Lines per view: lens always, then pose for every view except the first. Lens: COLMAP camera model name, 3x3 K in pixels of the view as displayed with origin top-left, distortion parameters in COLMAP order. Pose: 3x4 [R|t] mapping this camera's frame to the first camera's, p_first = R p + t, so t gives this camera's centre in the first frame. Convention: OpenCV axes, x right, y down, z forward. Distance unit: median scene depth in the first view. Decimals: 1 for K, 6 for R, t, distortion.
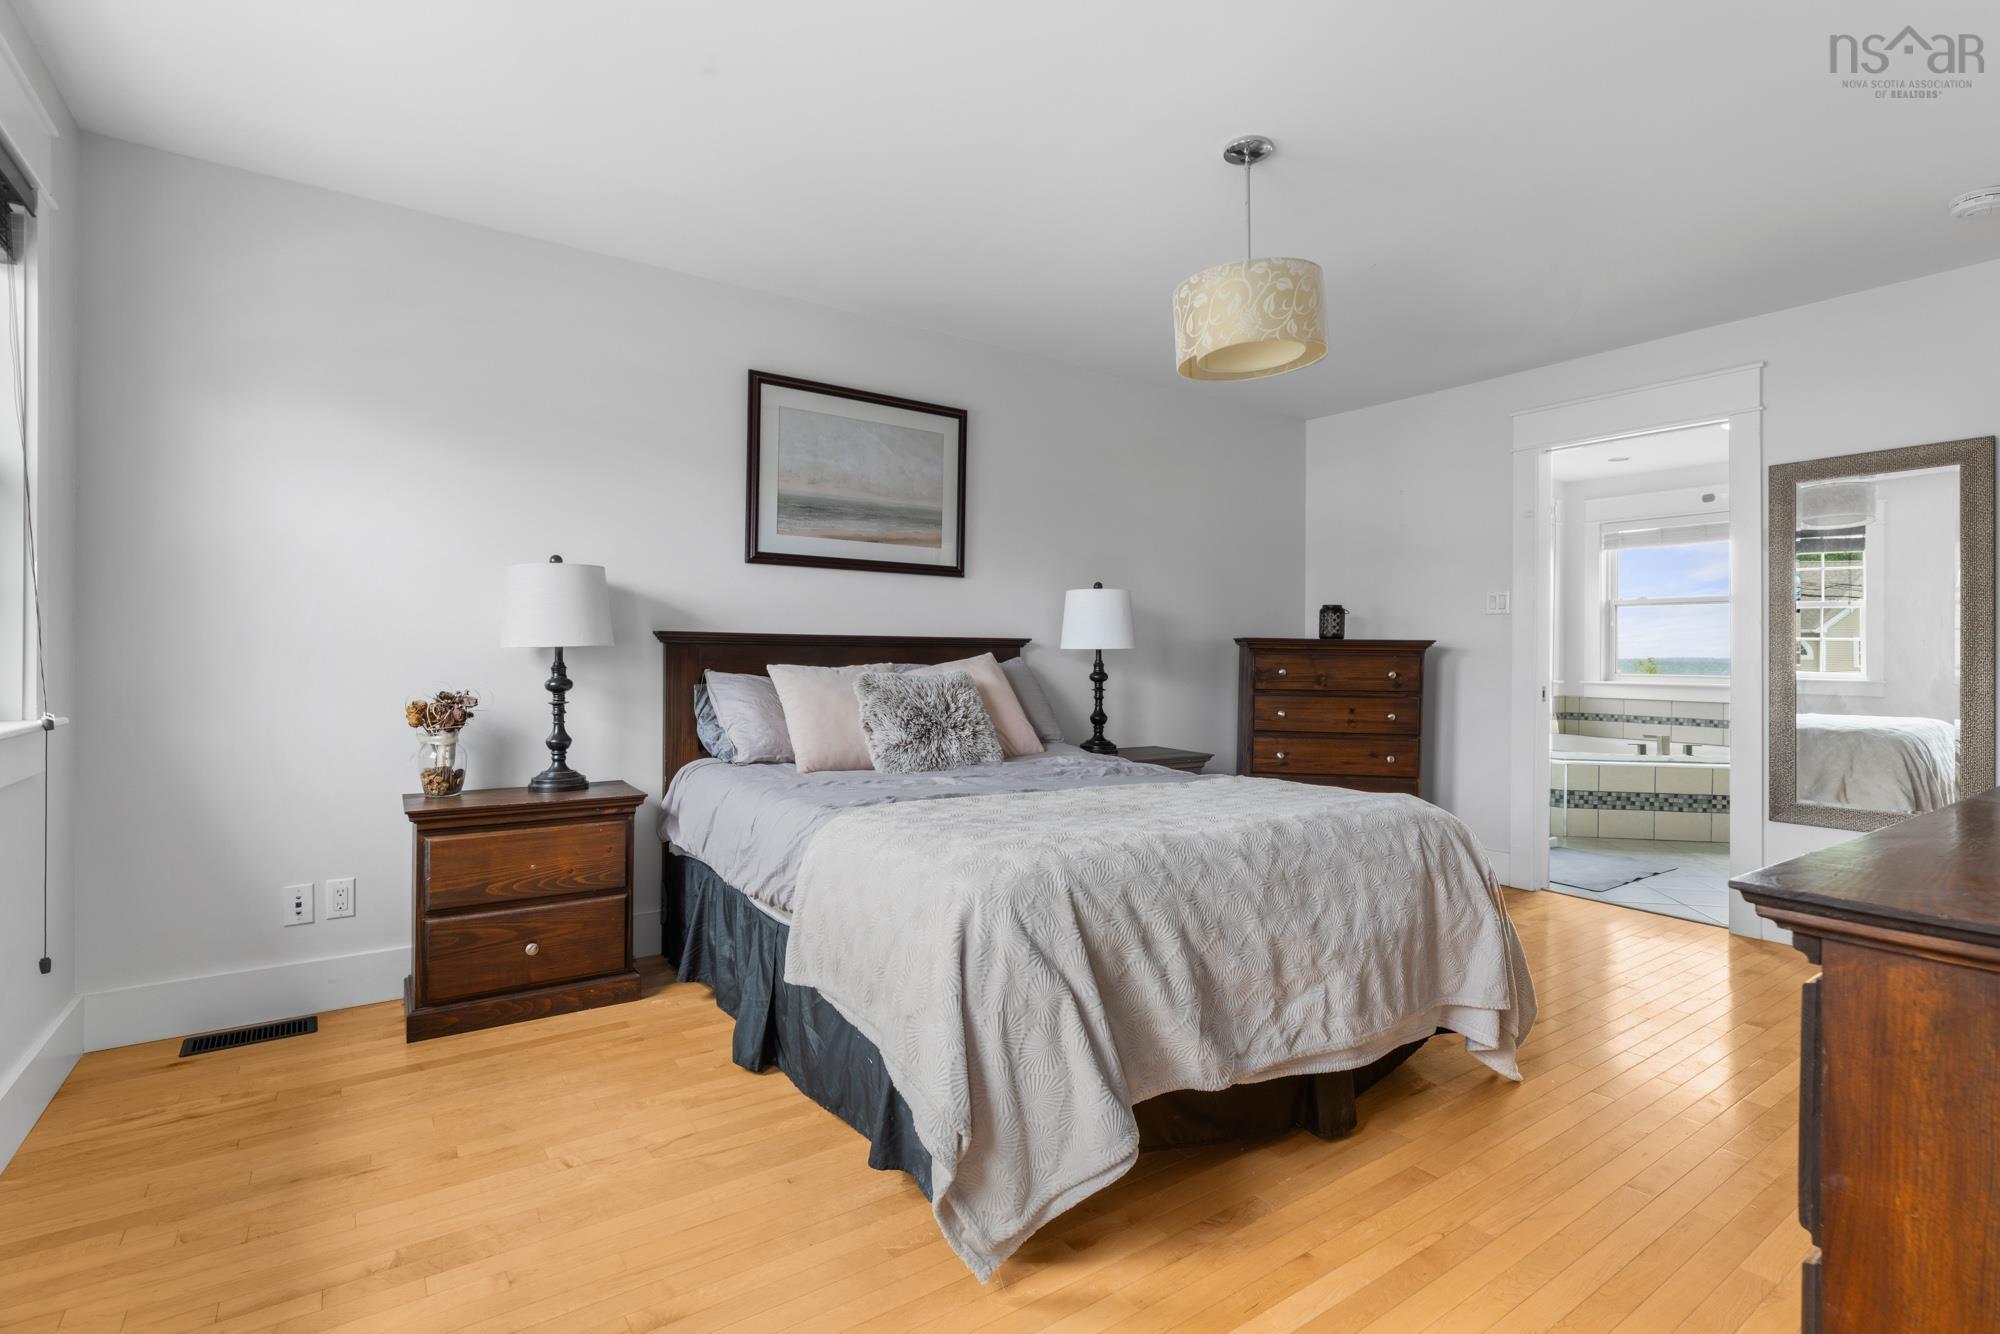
lens RADIAL K [[947.6, 0, 998.6], [0, 947.6, 660.1], [0, 0, 1]] dist [-0.014893, 0.000083]
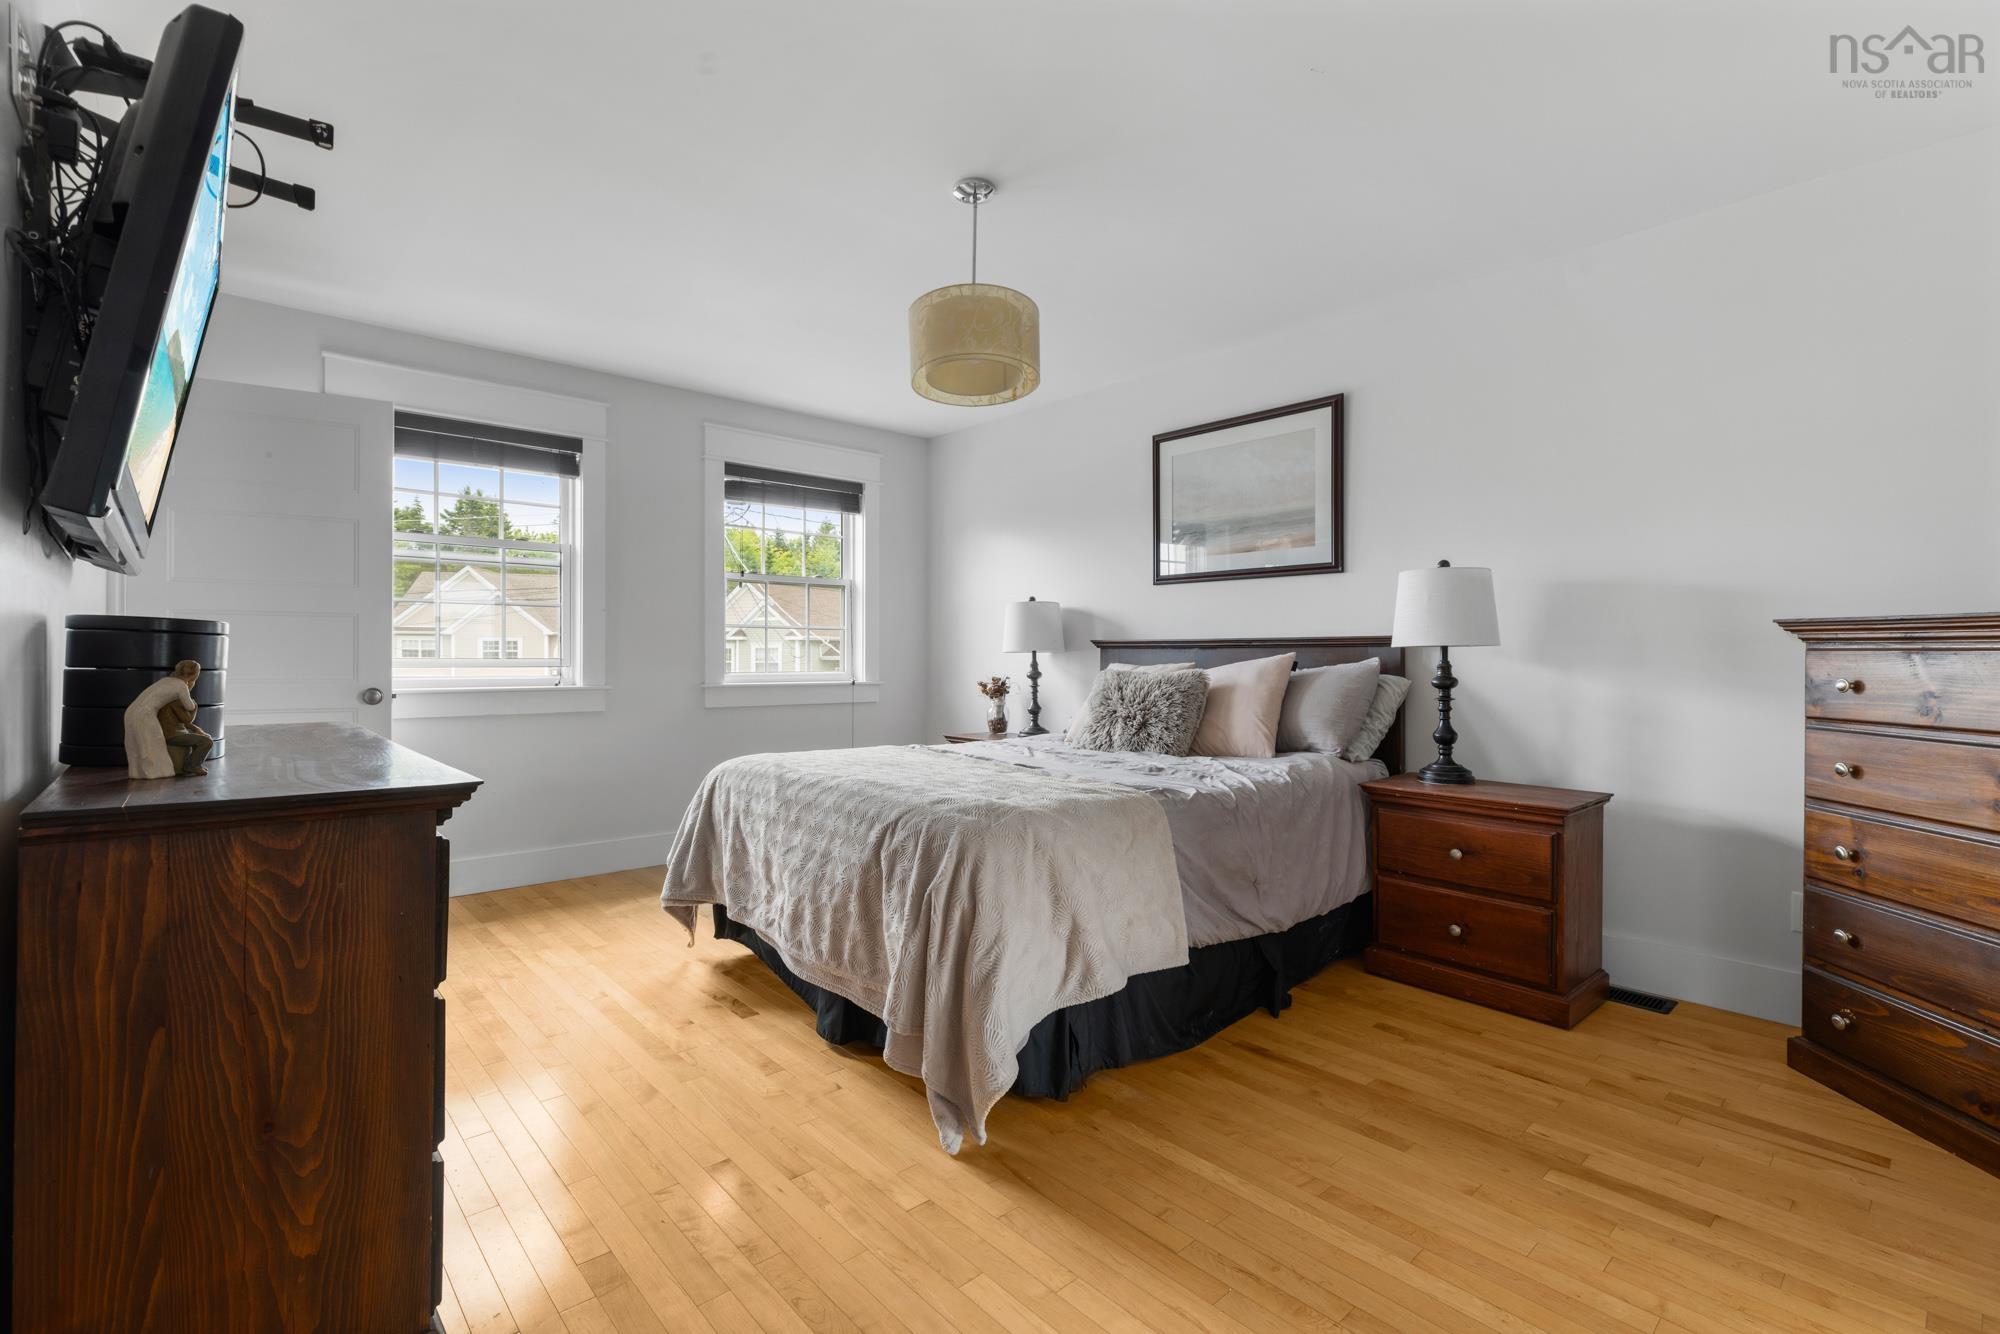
lens RADIAL K [[893.8, 0, 1004.9], [0, 893.8, 663.5], [0, 0, 1]] dist [0.007369, -0.000295]
pose [[0.129662, 0.002723, -0.991555, 0.818789], [-0.004034, 0.999989, 0.002219, 0.002756], [0.991550, 0.003712, 0.129672, 0.565052]]
